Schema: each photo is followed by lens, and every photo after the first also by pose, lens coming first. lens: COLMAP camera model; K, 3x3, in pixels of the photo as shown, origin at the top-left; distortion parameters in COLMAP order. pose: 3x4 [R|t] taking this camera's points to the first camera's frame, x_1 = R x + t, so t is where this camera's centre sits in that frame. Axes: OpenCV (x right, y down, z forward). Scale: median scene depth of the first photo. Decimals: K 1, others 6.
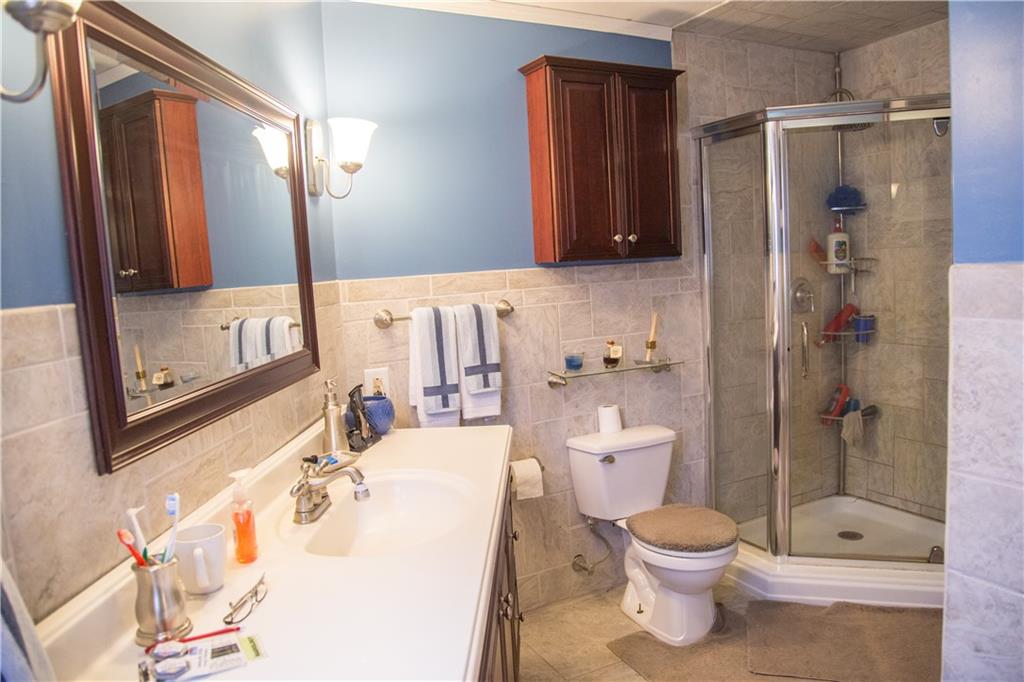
lens RADIAL K [[697.2, 0, 512.2], [0, 697.2, 341.3], [0, 0, 1]] dist [-0.092994, 0.018299]
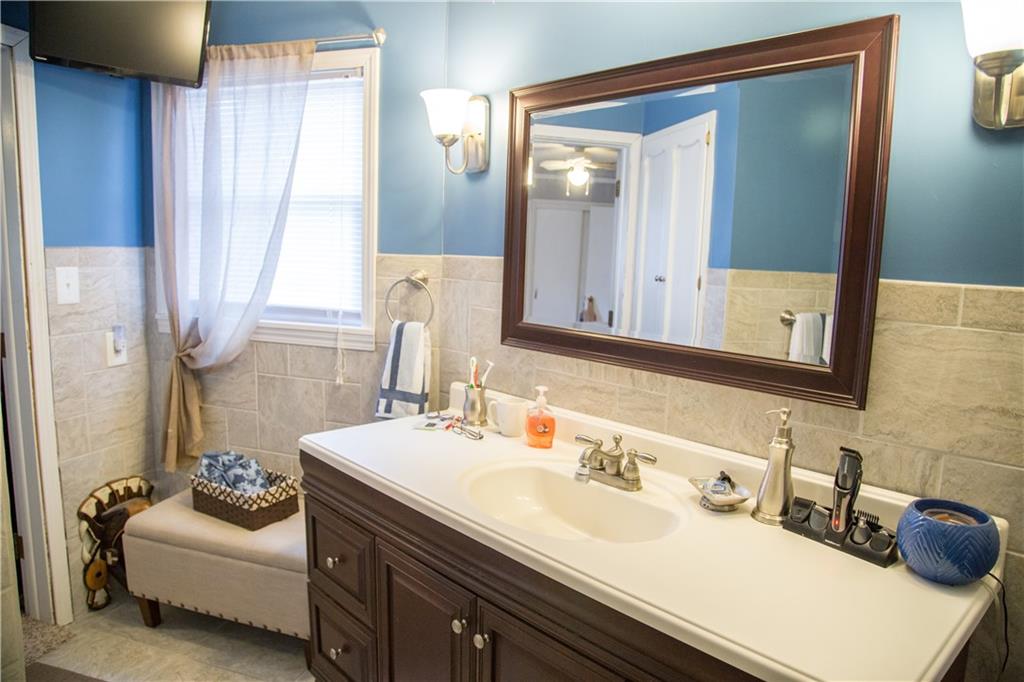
lens RADIAL K [[697.2, 0, 511.3], [0, 697.2, 342.2], [0, 0, 1]] dist [-0.092994, 0.018299]
pose [[-0.702705, 0.141295, -0.697310, 0.818004], [-0.060739, 0.964591, 0.256663, -0.340562], [0.708884, 0.222712, -0.669241, 2.397388]]
